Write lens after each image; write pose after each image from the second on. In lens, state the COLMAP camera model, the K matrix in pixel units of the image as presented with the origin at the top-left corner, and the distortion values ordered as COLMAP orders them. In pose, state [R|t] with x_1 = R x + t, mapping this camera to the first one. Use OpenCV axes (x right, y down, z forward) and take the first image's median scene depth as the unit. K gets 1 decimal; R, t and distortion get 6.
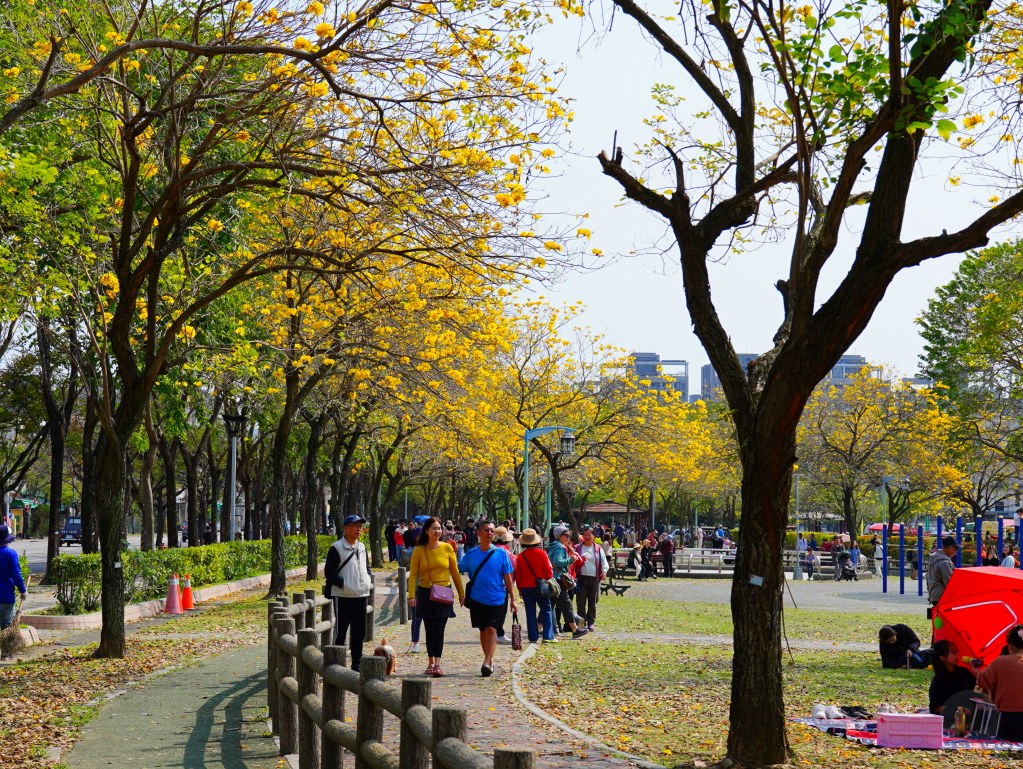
lens RADIAL K [[2122.6, 0, 511.5], [0, 2122.6, 384.5], [0, 0, 1]] dist [-0.011537, 0.297262]
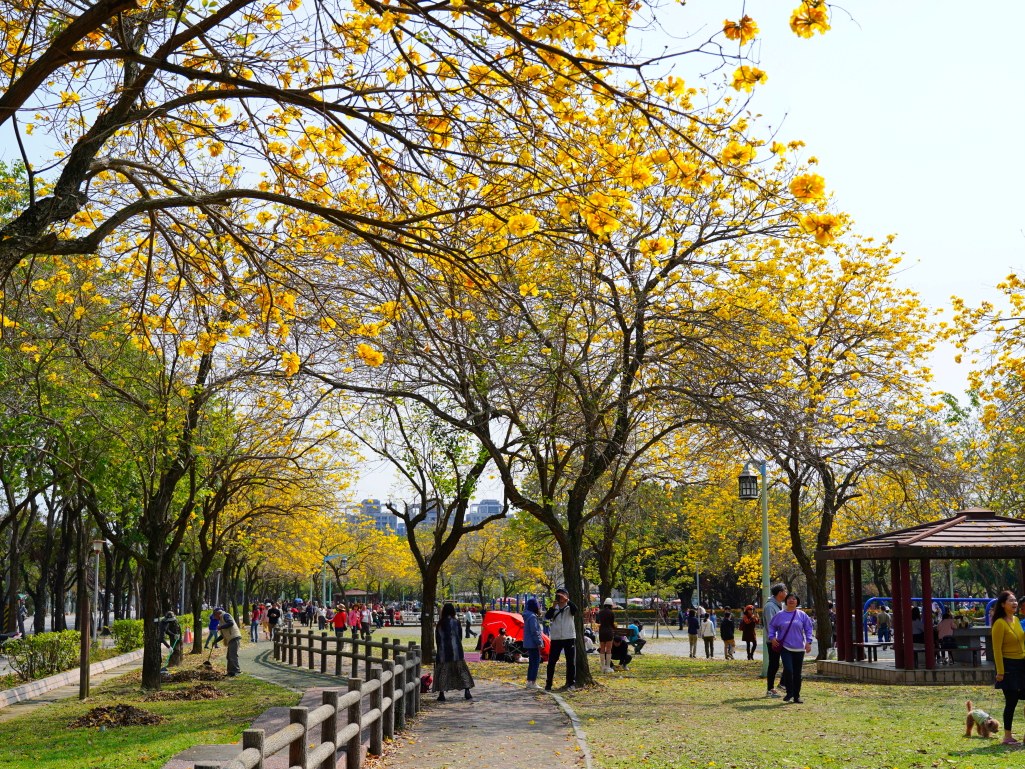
lens RADIAL K [[1229.5, 0, 512.5], [0, 1229.5, 384.5], [0, 0, 1]] dist [-0.001771, -0.001327]
pose [[0.984478, 0.010064, 0.175221, -0.119491], [0.008875, 0.994223, -0.106963, -0.079157], [-0.175286, 0.106858, 0.978701, -1.187668]]
